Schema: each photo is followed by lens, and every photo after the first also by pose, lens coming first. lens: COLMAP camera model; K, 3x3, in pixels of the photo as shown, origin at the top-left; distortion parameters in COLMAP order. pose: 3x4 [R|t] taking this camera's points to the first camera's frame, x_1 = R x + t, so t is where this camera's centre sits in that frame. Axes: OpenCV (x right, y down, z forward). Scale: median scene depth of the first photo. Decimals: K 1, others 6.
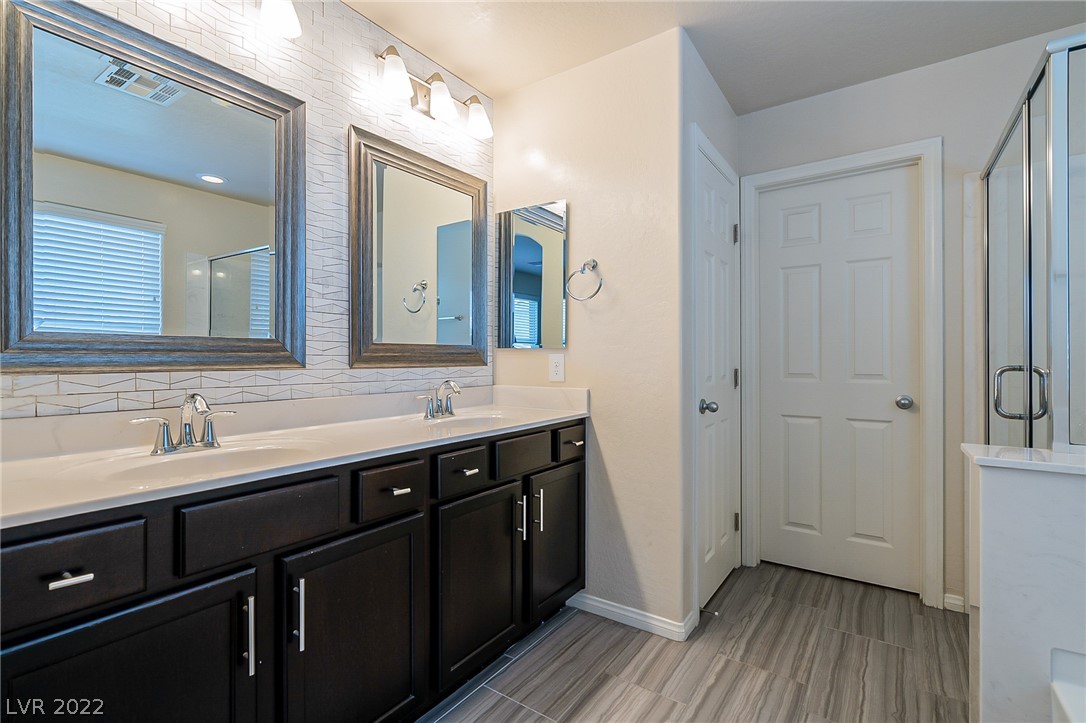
lens RADIAL K [[499.1, 0, 547.3], [0, 499.1, 358.9], [0, 0, 1]] dist [-0.002902, 0.000230]
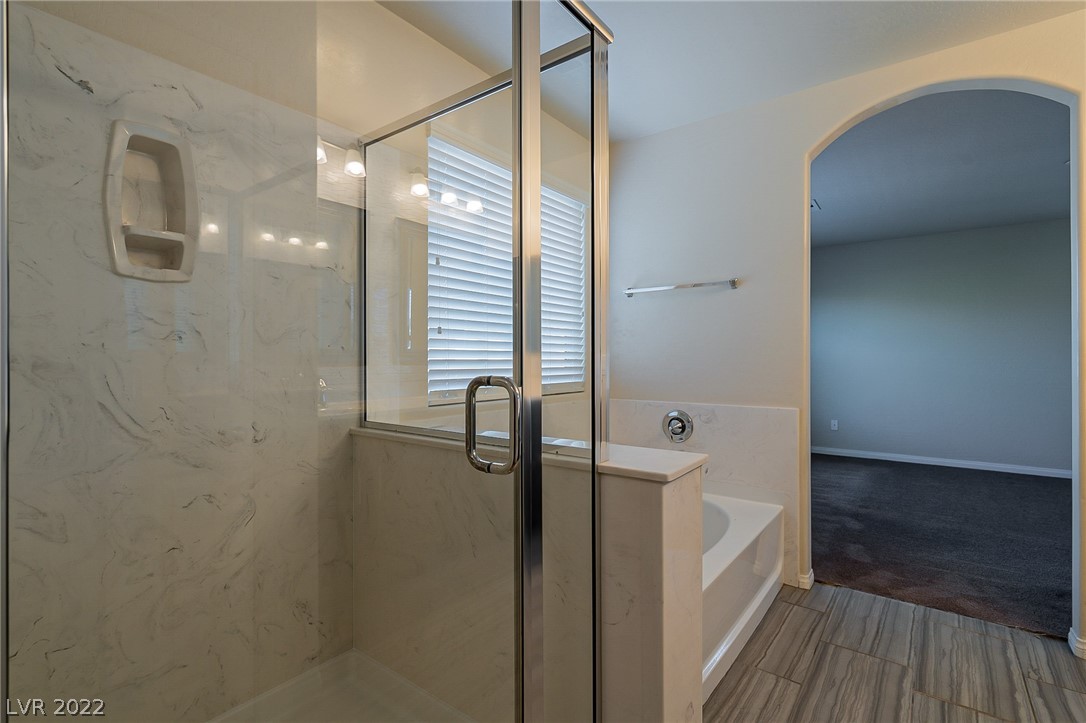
lens RADIAL K [[499.1, 0, 547.9], [0, 499.1, 368.7], [0, 0, 1]] dist [-0.002902, 0.000230]
pose [[-0.998871, 0.003371, 0.047388, 1.209434], [0.003518, 0.999989, 0.003018, 0.011020], [-0.047377, 0.003181, -0.998872, 2.037137]]
